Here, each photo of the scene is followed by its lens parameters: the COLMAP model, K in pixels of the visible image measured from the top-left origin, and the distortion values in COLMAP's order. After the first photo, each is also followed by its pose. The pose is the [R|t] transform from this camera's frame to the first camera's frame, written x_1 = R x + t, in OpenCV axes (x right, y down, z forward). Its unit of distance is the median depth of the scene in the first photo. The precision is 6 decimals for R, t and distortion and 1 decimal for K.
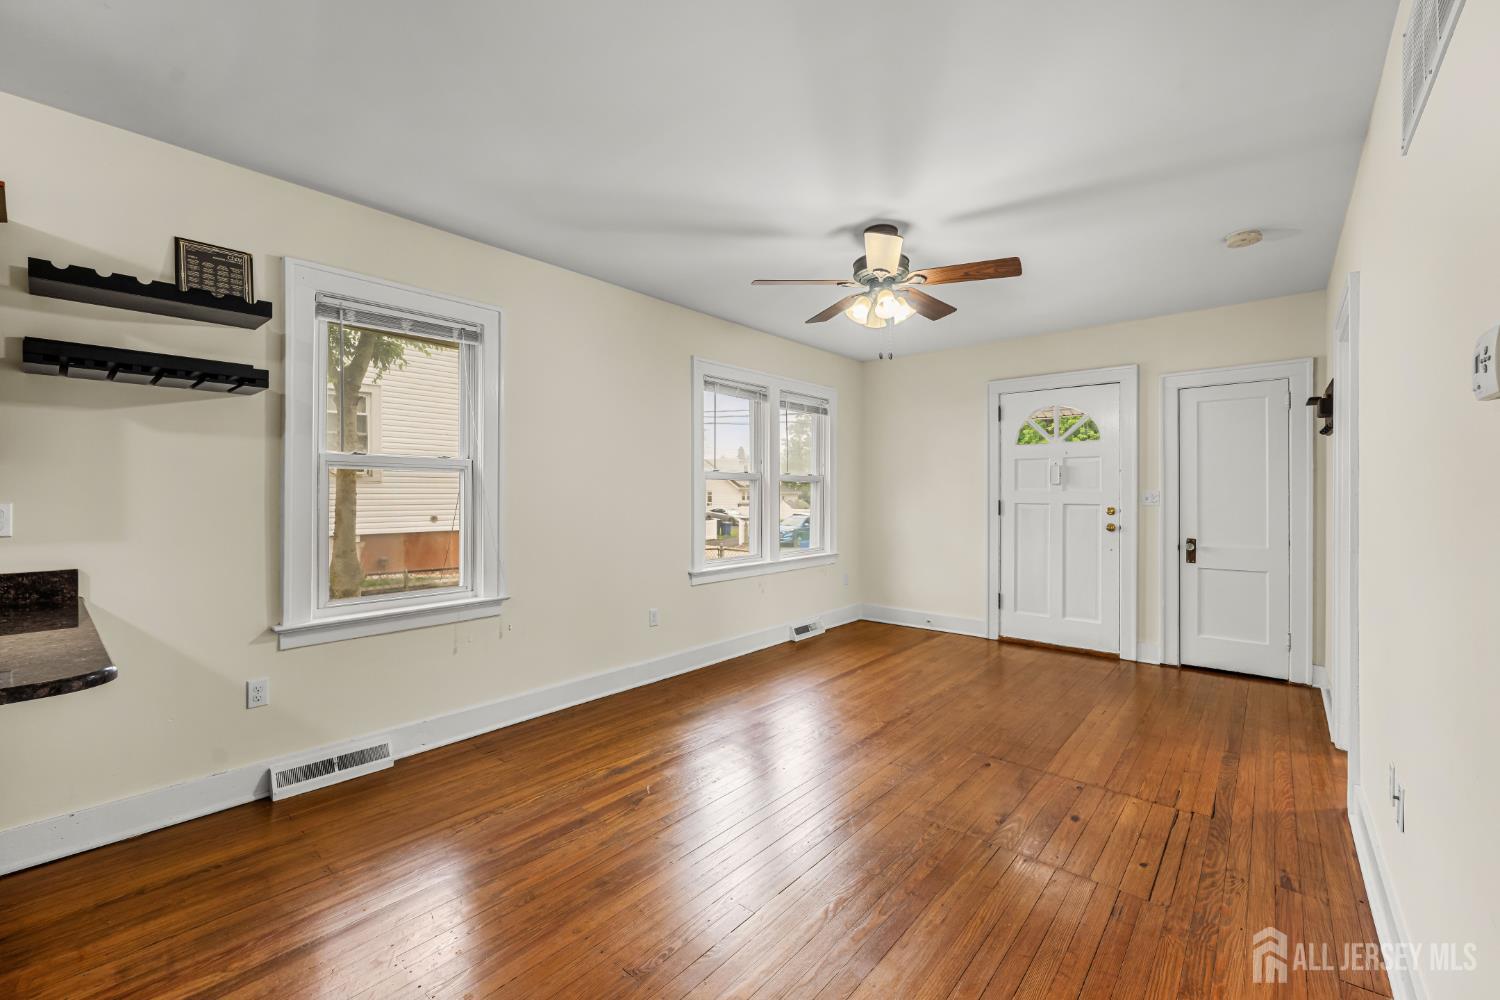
lens RADIAL K [[615.7, 0, 748.6], [0, 615.7, 492.4], [0, 0, 1]] dist [-0.000968, -0.000174]
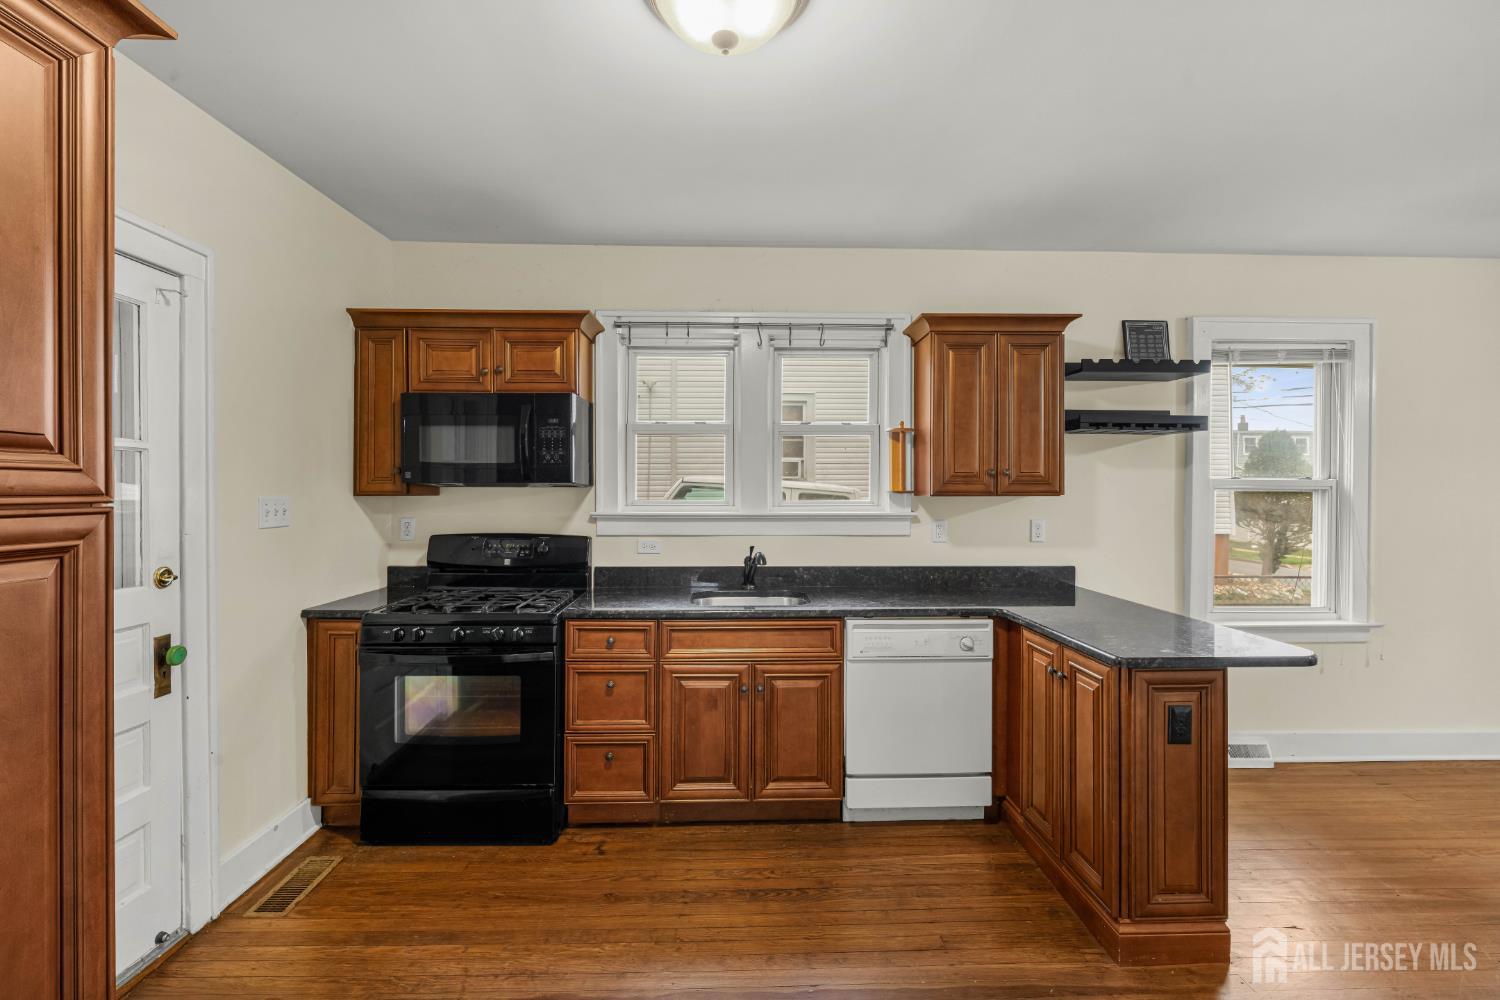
lens RADIAL K [[651.6, 0, 750.3], [0, 651.6, 492.0], [0, 0, 1]] dist [-0.000033, 0.000027]
pose [[0.676765, 0.006473, -0.736171, -0.311078], [-0.002502, 0.999976, 0.006493, -0.037382], [0.736195, -0.002552, 0.676765, -0.385918]]
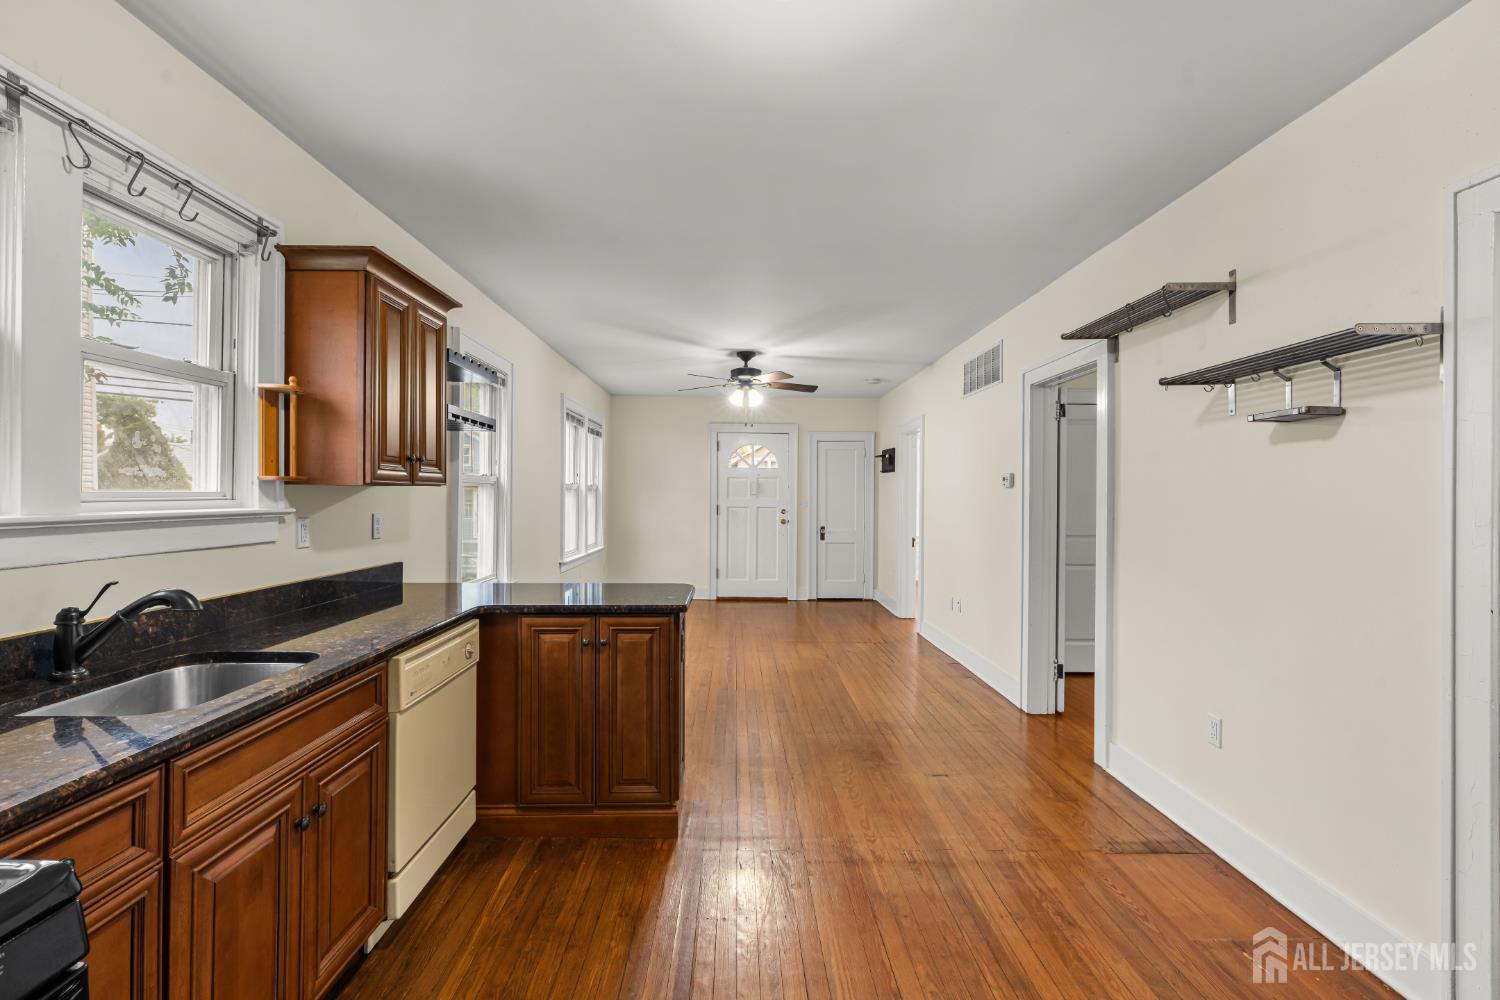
lens RADIAL K [[672.5, 0, 750.0], [0, 672.5, 492.9], [0, 0, 1]] dist [-0.000364, -0.000014]
pose [[0.744076, 0.008698, 0.668038, -0.978964], [-0.009462, 0.999952, -0.002480, -0.020431], [-0.668028, -0.004475, 0.744123, -0.401076]]
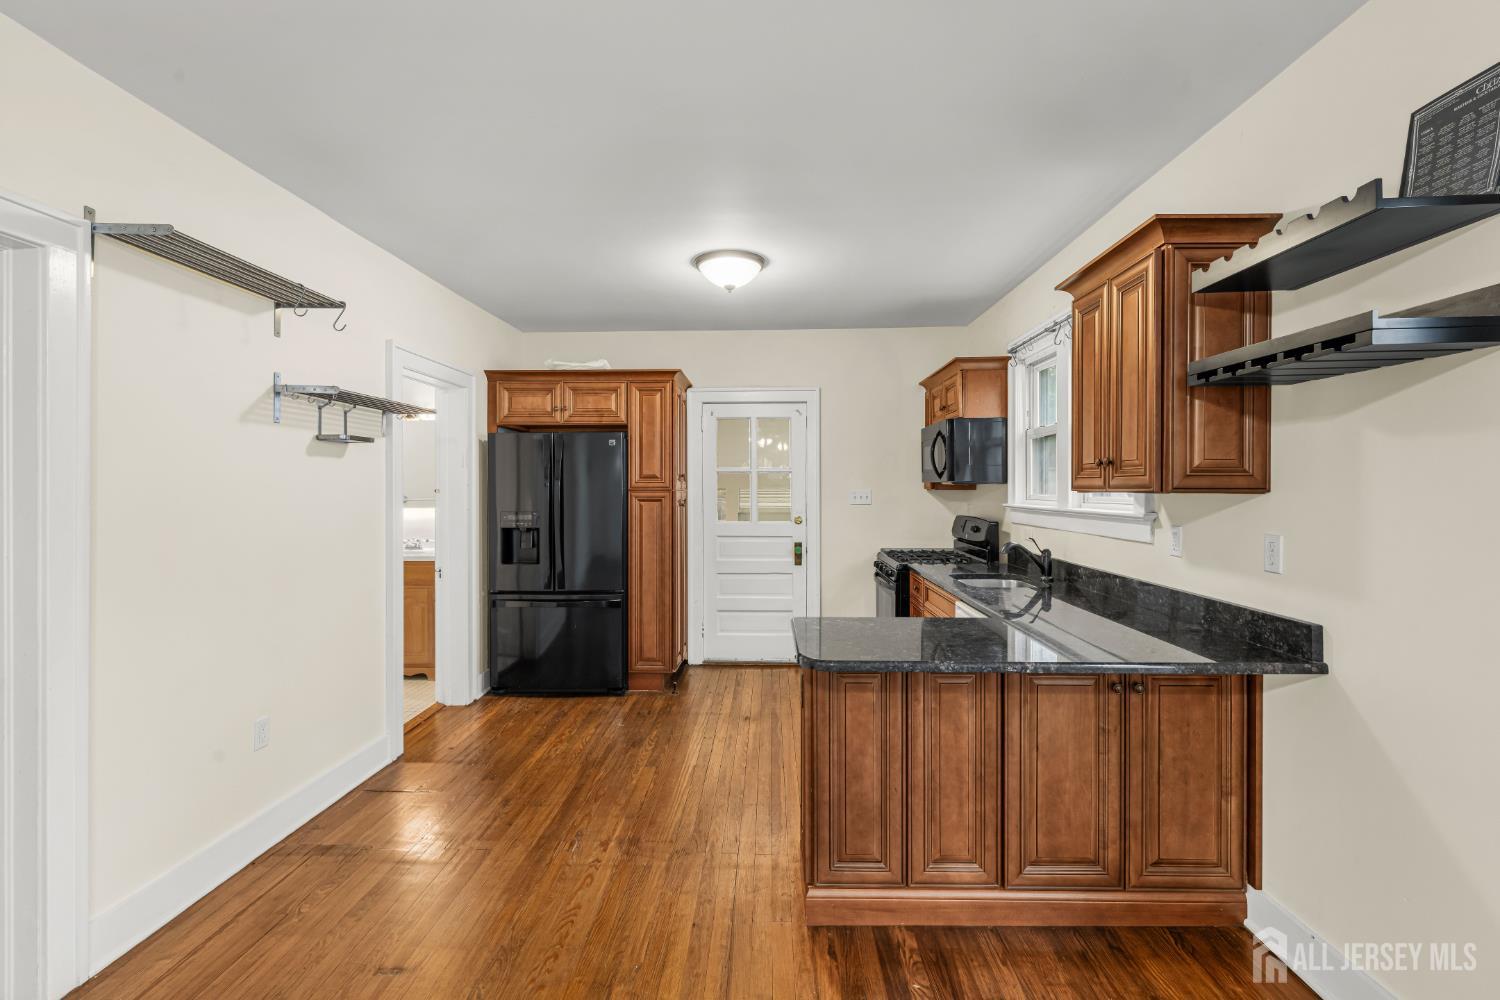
lens RADIAL K [[685.6, 0, 749.7], [0, 685.6, 488.2], [0, 0, 1]] dist [-0.000046, 0.000173]
pose [[-0.775717, 0.005044, -0.631060, 0.005298], [0.004516, 0.999987, 0.002442, -0.035008], [0.631064, -0.000955, -0.775730, 0.789522]]
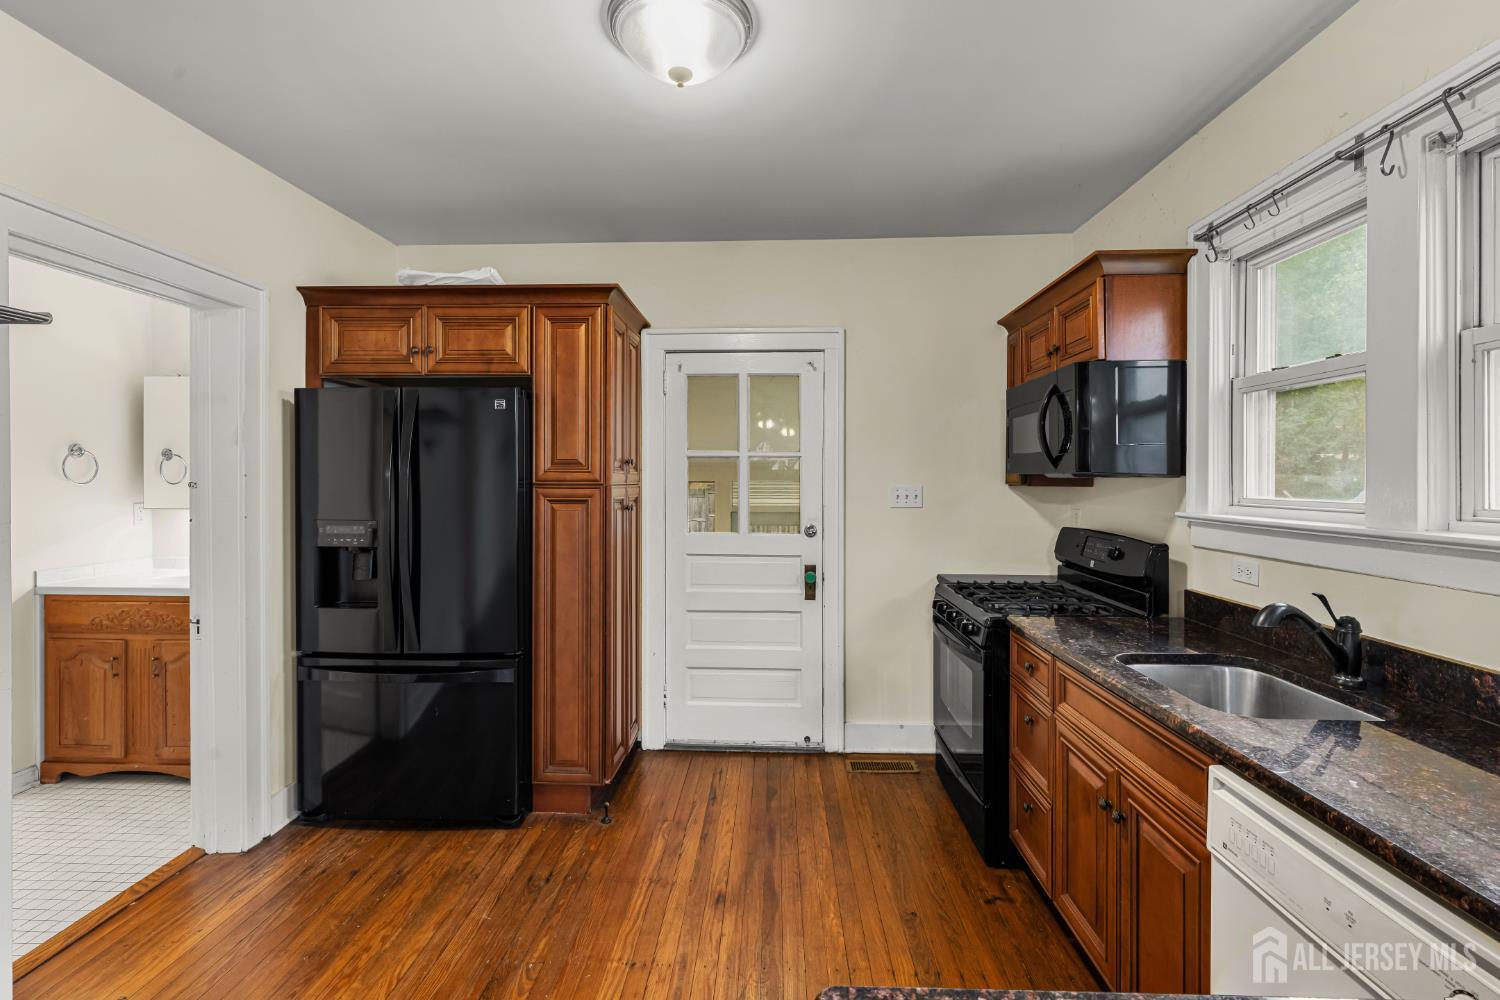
lens RADIAL K [[680.9, 0, 747.0], [0, 680.9, 481.0], [0, 0, 1]] dist [-0.000368, 0.000024]
pose [[-0.782958, 0.003219, -0.622066, -0.369947], [0.000089, 0.999987, 0.005062, -0.037427], [0.622075, 0.003909, -0.782948, 0.372727]]
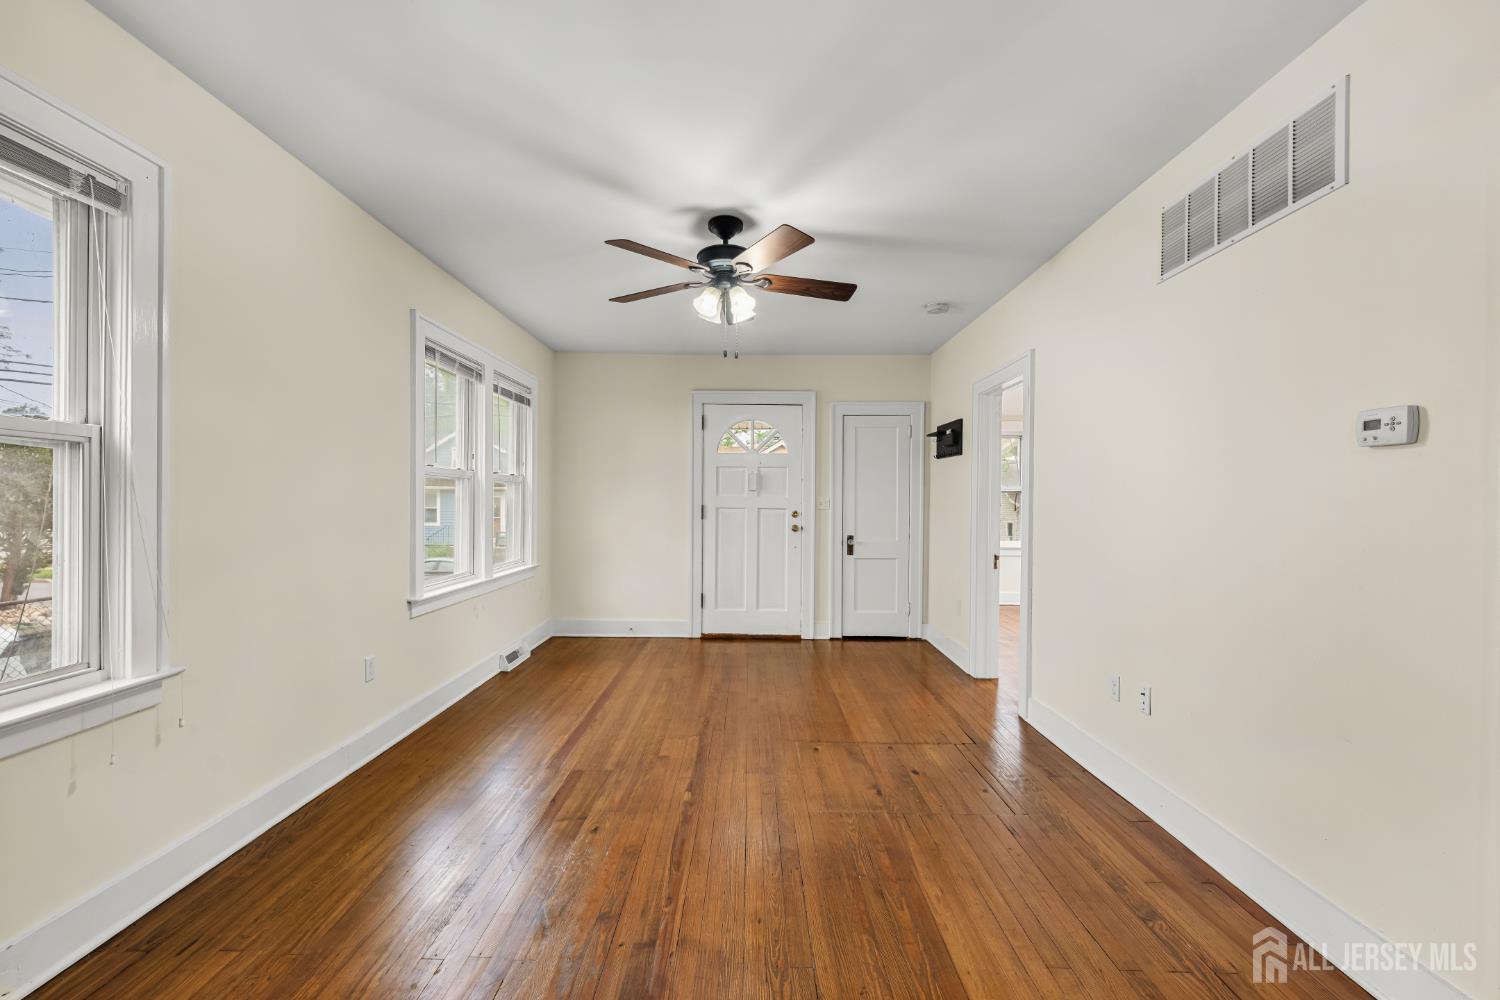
lens RADIAL K [[628.1, 0, 745.9], [0, 628.1, 504.9], [0, 0, 1]] dist [-0.000254, 0.000074]
pose [[0.764053, 0.002101, 0.645150, -0.365297], [-0.009378, 0.999925, 0.007850, 0.005832], [-0.645085, -0.012048, 0.764016, 0.212720]]
